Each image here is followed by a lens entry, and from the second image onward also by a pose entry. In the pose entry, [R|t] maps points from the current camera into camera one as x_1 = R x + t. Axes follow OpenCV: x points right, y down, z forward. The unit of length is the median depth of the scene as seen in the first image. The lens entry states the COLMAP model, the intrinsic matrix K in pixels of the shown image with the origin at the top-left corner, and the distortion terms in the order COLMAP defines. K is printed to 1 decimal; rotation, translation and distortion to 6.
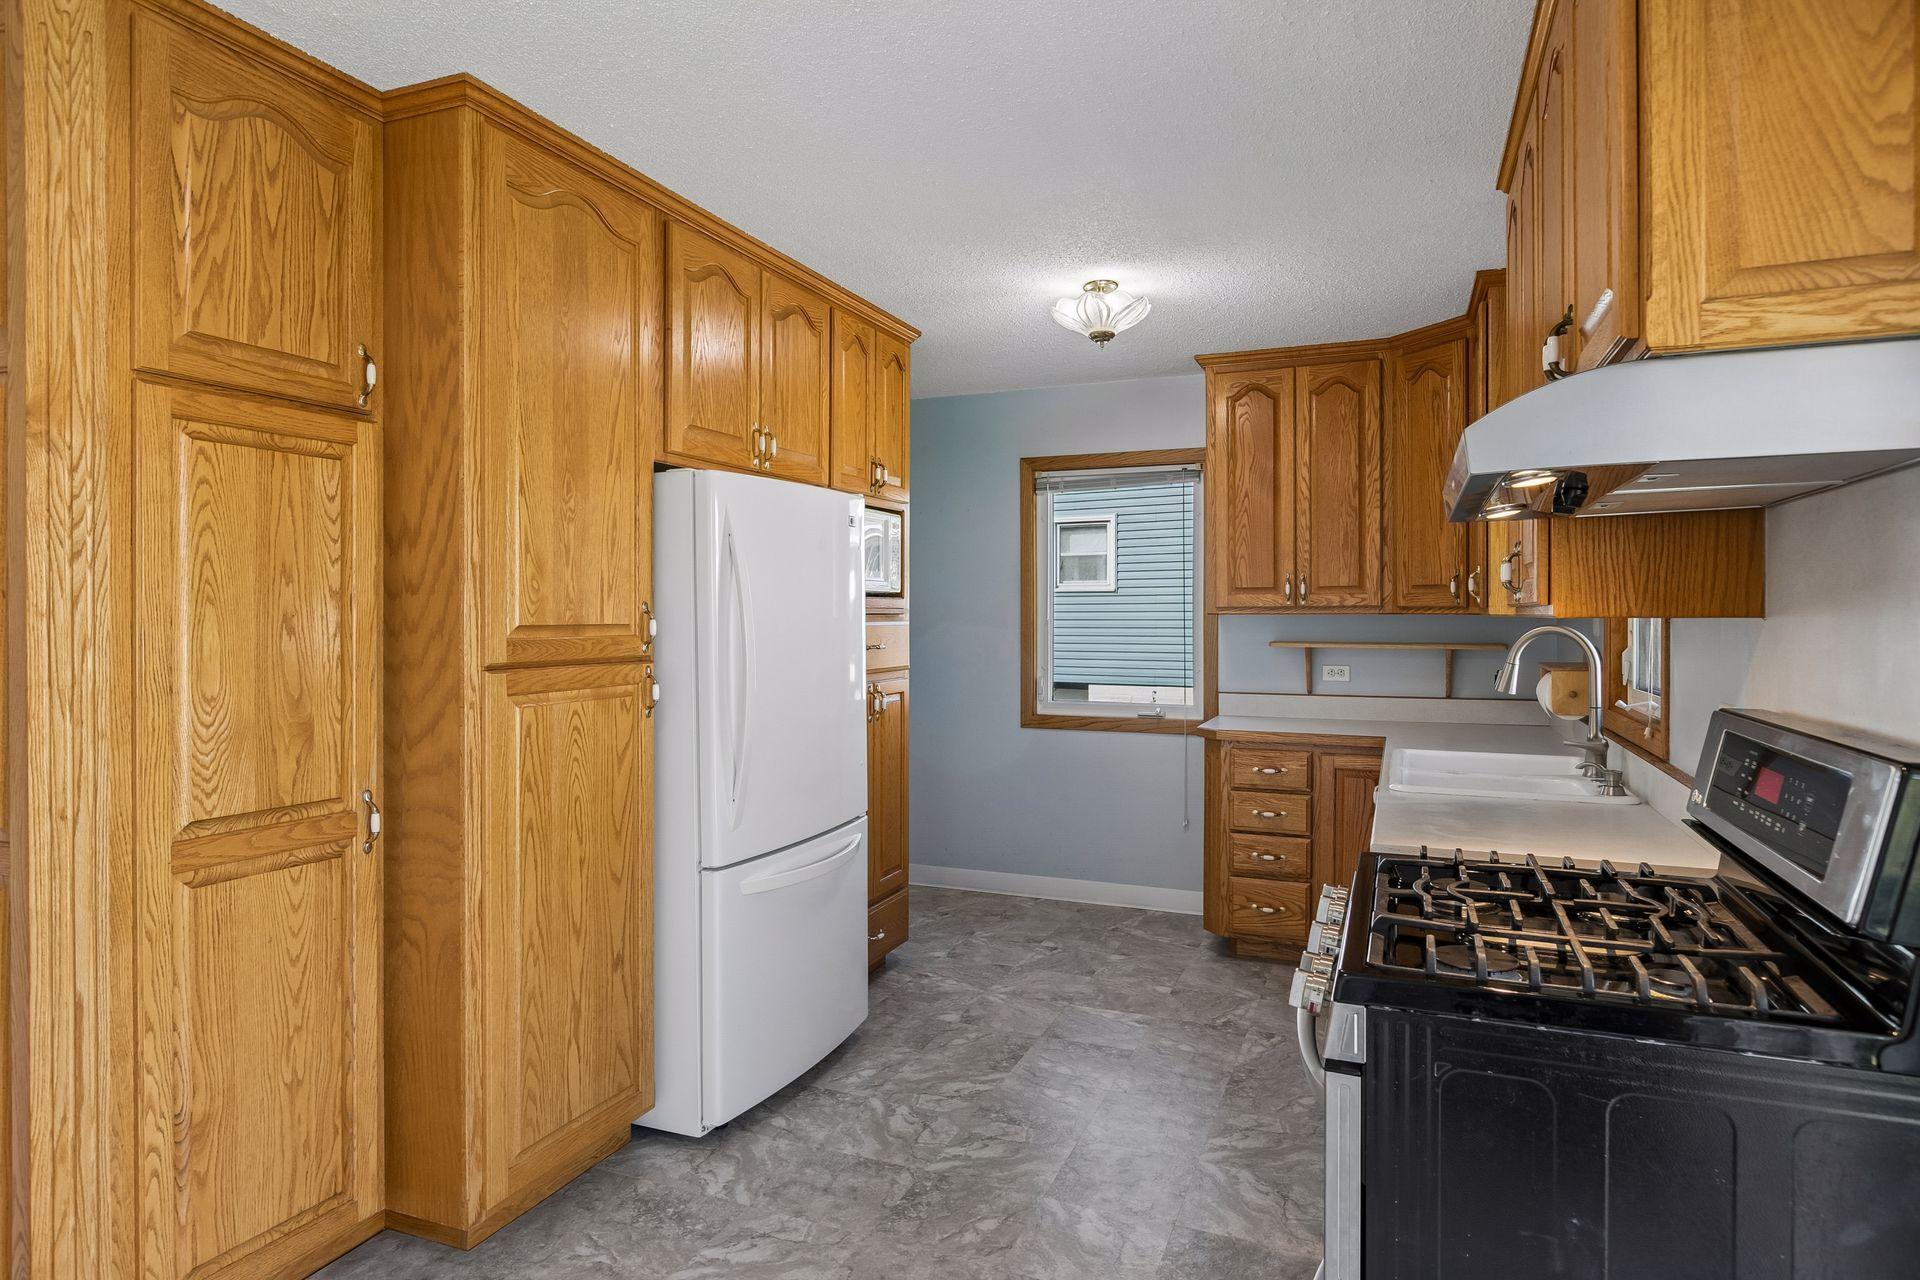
lens RADIAL K [[1076.7, 0, 943.6], [0, 1076.7, 622.5], [0, 0, 1]] dist [-0.004594, -0.001697]
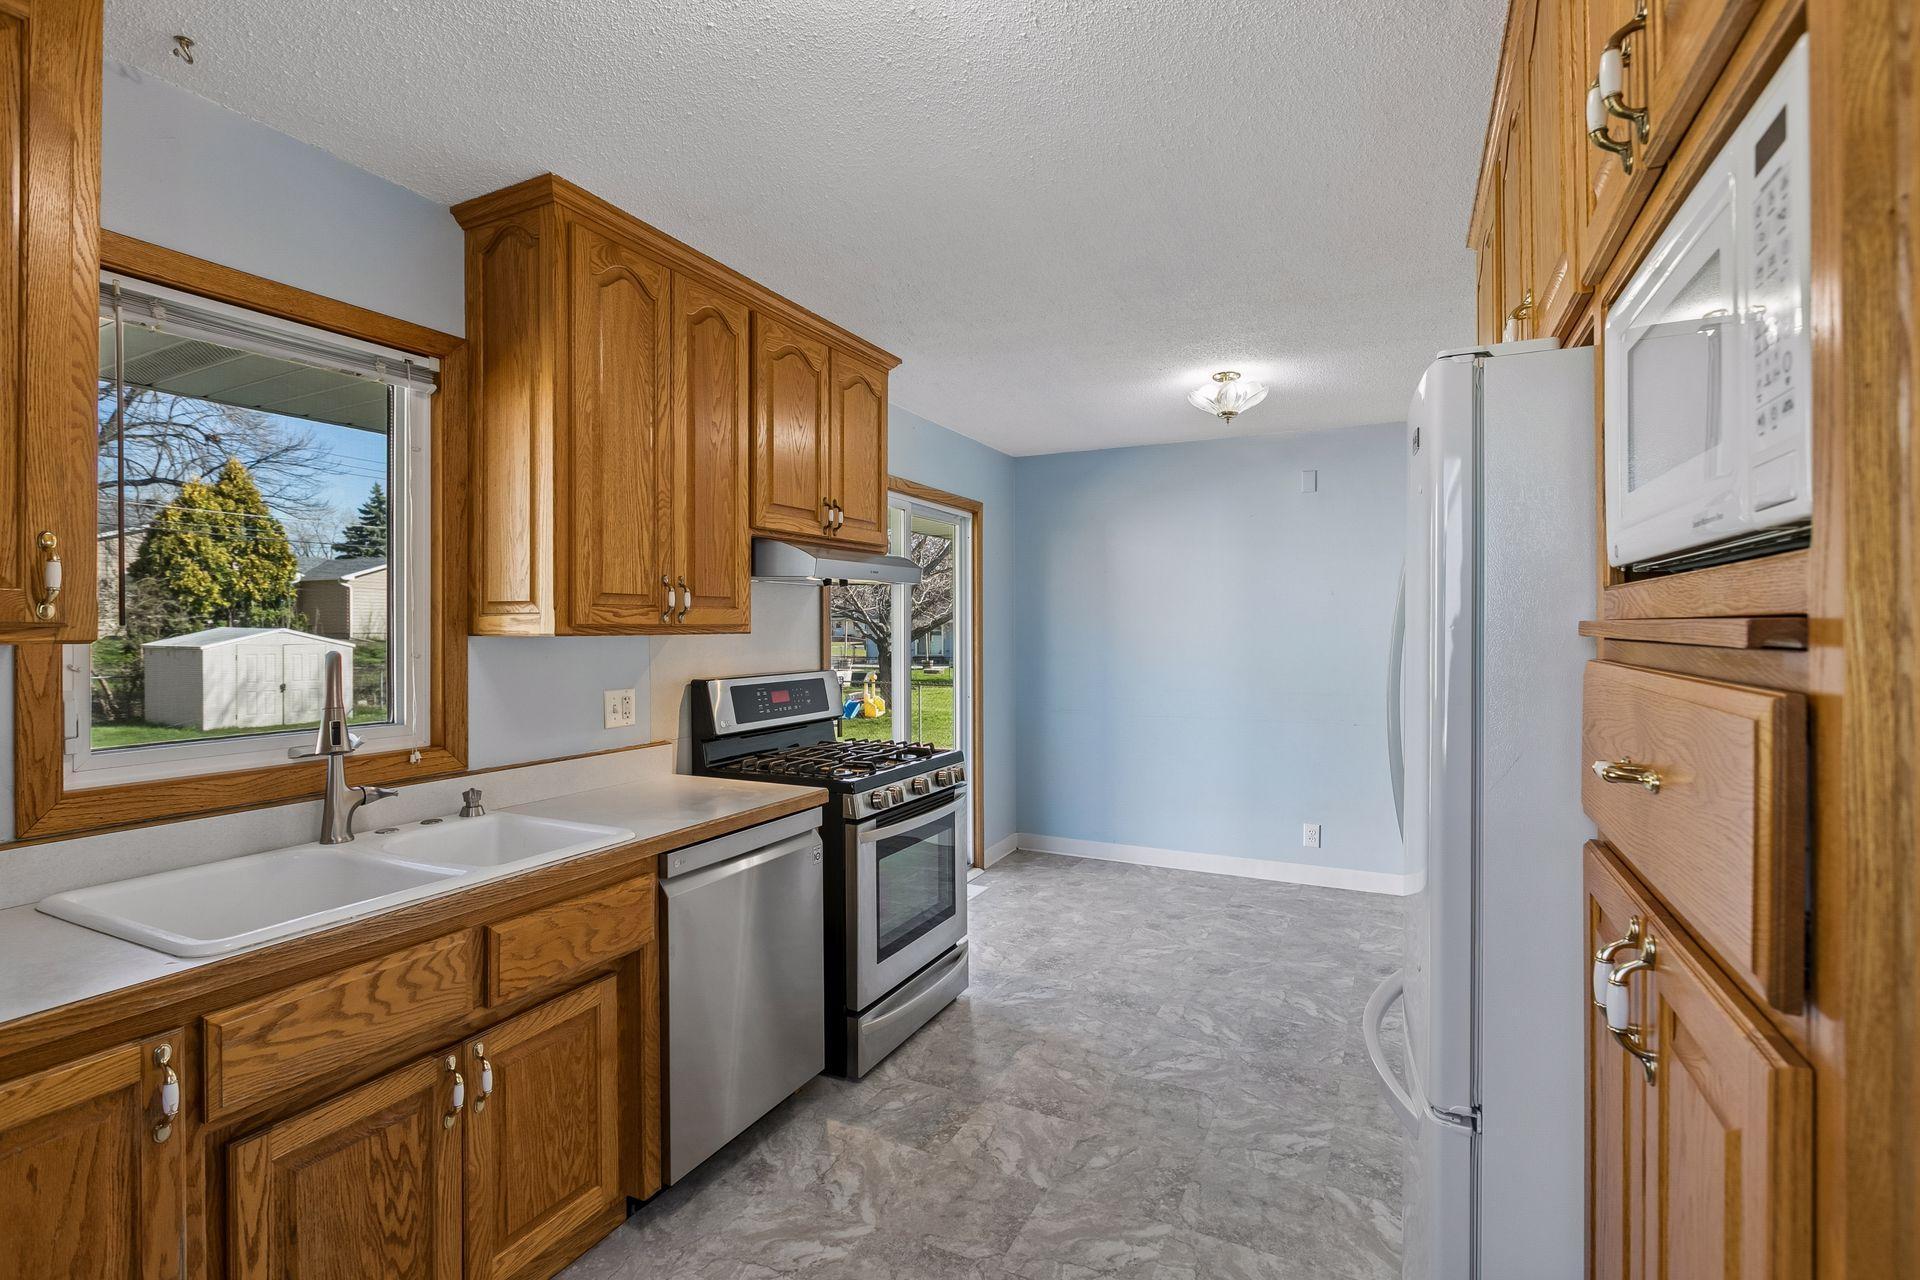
lens RADIAL K [[874.9, 0, 943.2], [0, 874.9, 628.7], [0, 0, 1]] dist [-0.012130, 0.000806]
pose [[-0.996855, 0.004571, 0.079121, 0.125628], [0.005341, 0.999940, 0.009523, -0.020887], [-0.079073, 0.009915, -0.996820, 1.857807]]
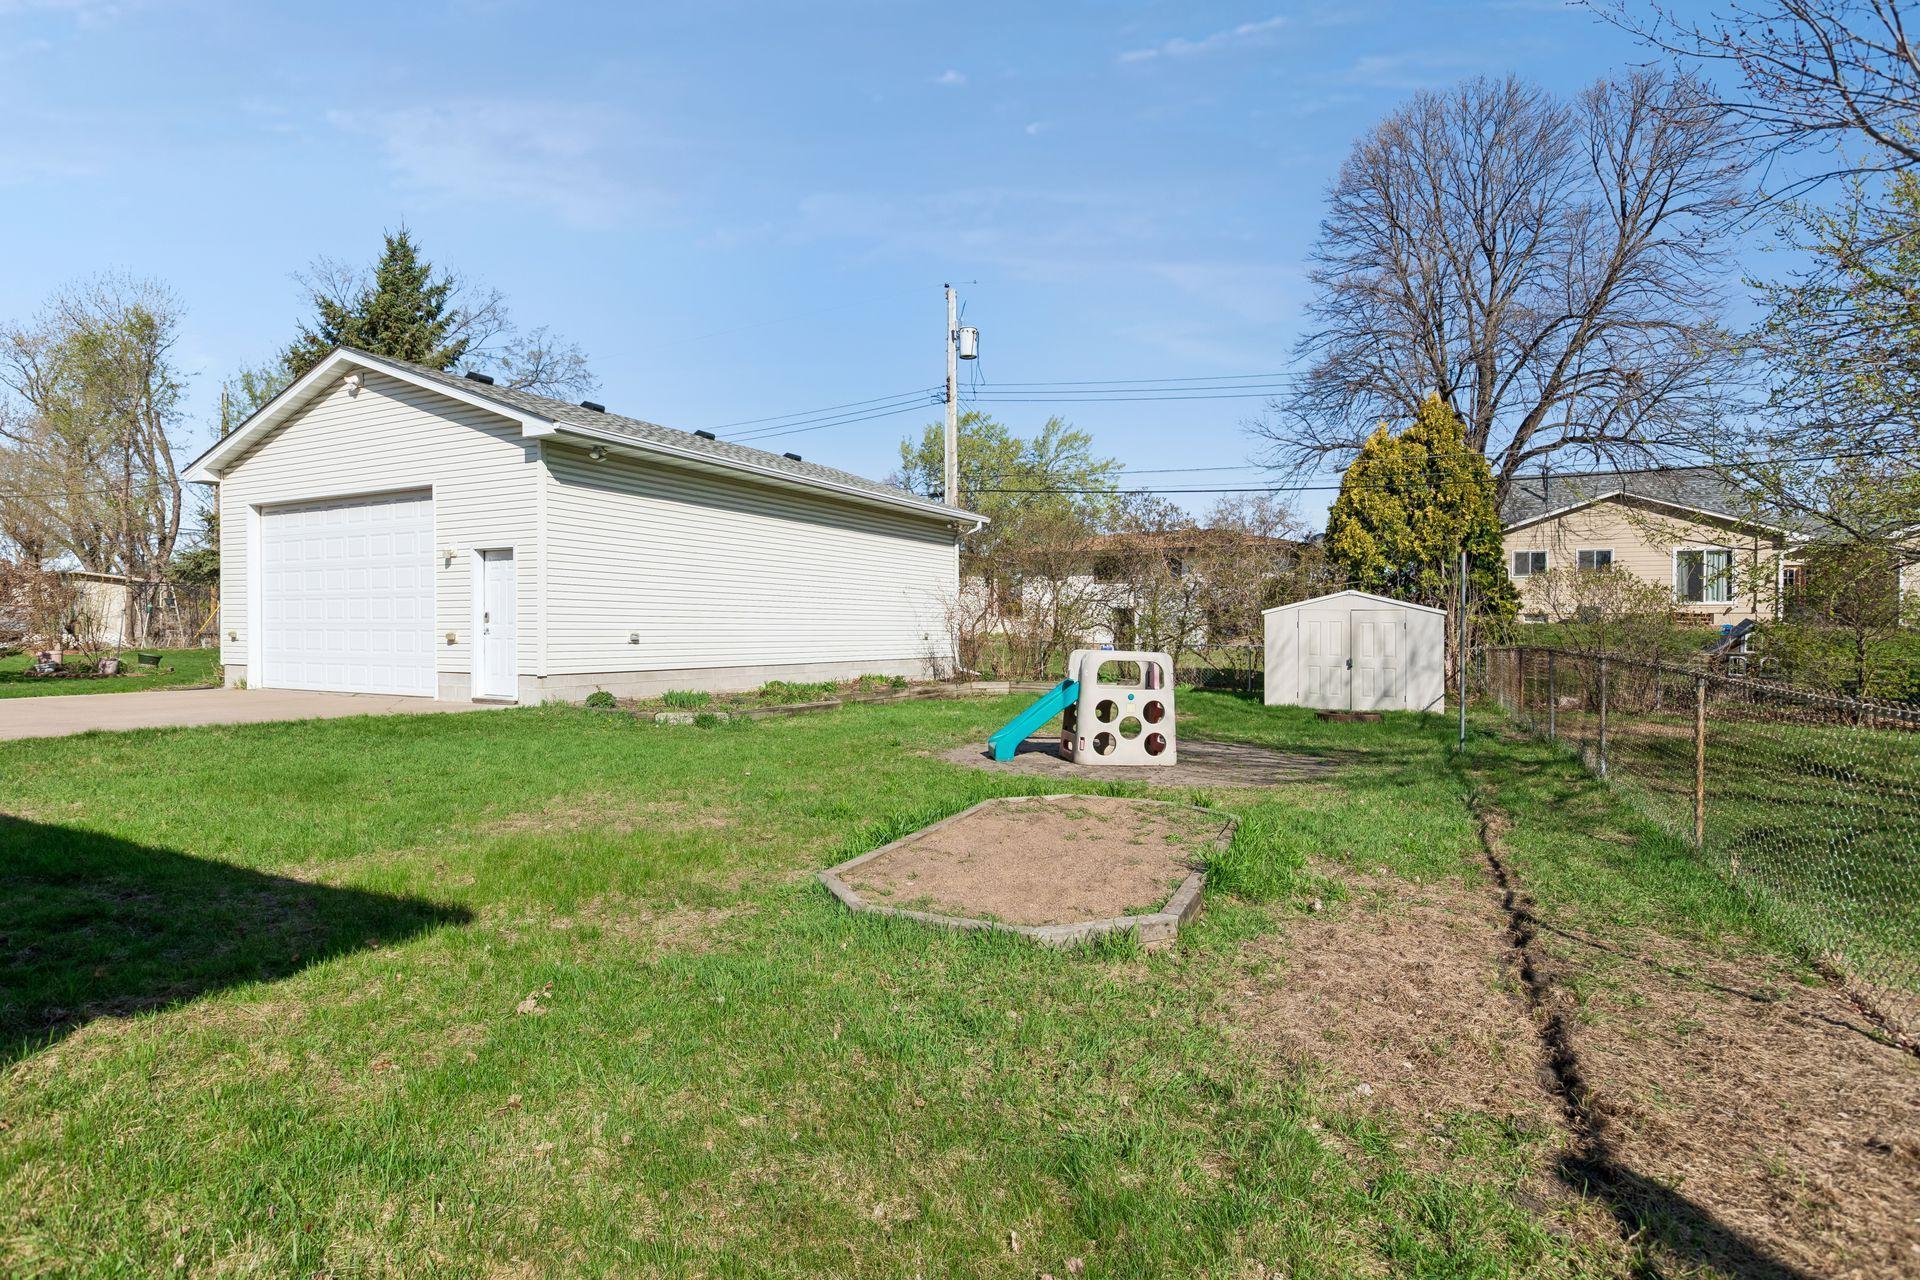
lens RADIAL K [[963.2, 0, 886.0], [0, 963.2, 628.9], [0, 0, 1]] dist [-0.000187, 0.000864]
pose [[0.057650, -0.003899, 0.998329, -0.562331], [0.004293, 0.999984, 0.003658, 0.311932], [-0.998328, 0.004075, 0.057666, -3.321376]]
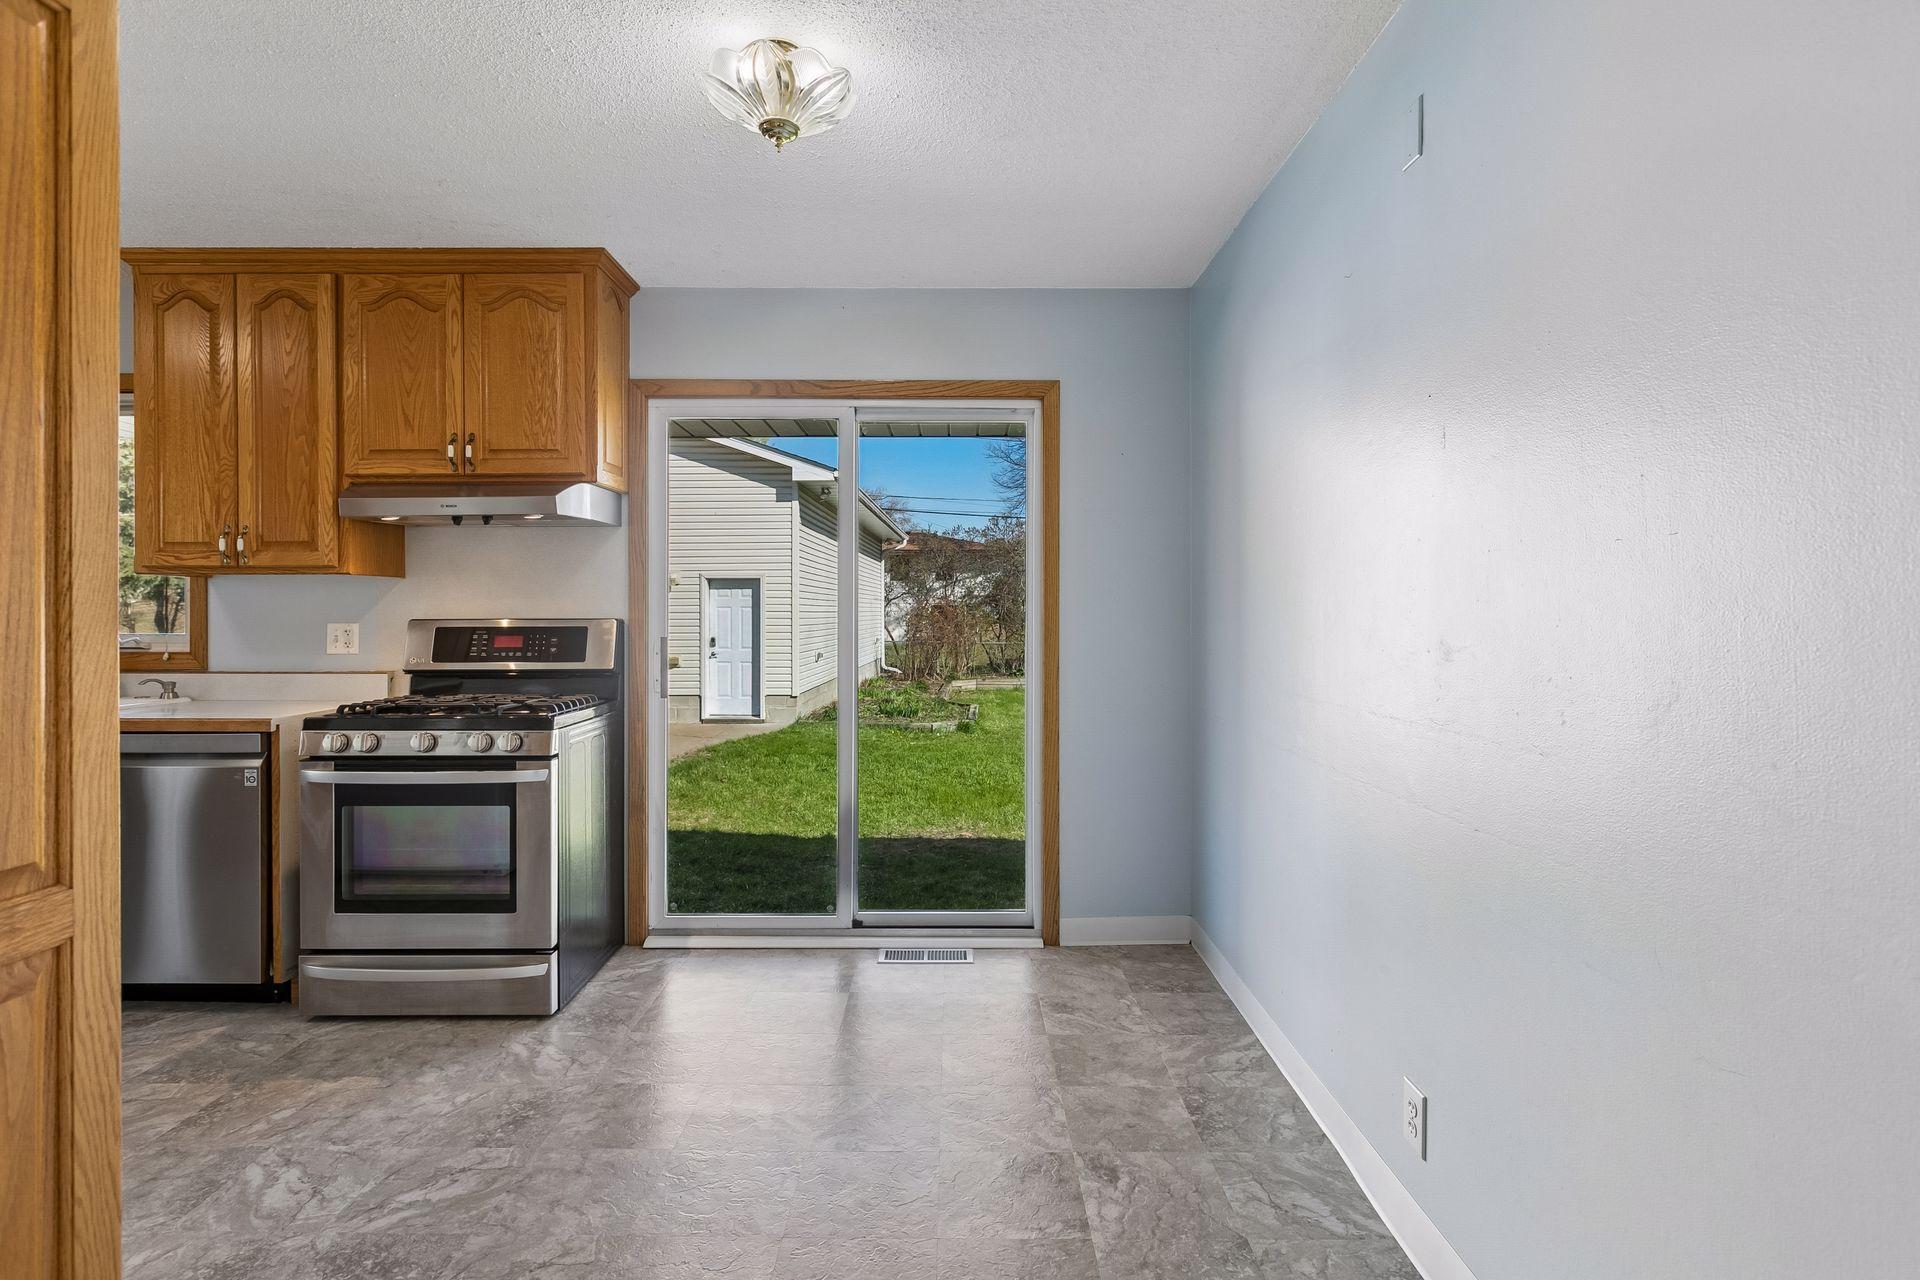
lens RADIAL K [[942.0, 0, 951.2], [0, 942.0, 613.7], [0, 0, 1]] dist [-0.002093, -0.002895]
pose [[-0.396379, -0.000402, 0.918087, -1.036647], [0.009297, 0.999947, 0.004451, 0.049601], [-0.918040, 0.010300, -0.396354, 0.546553]]
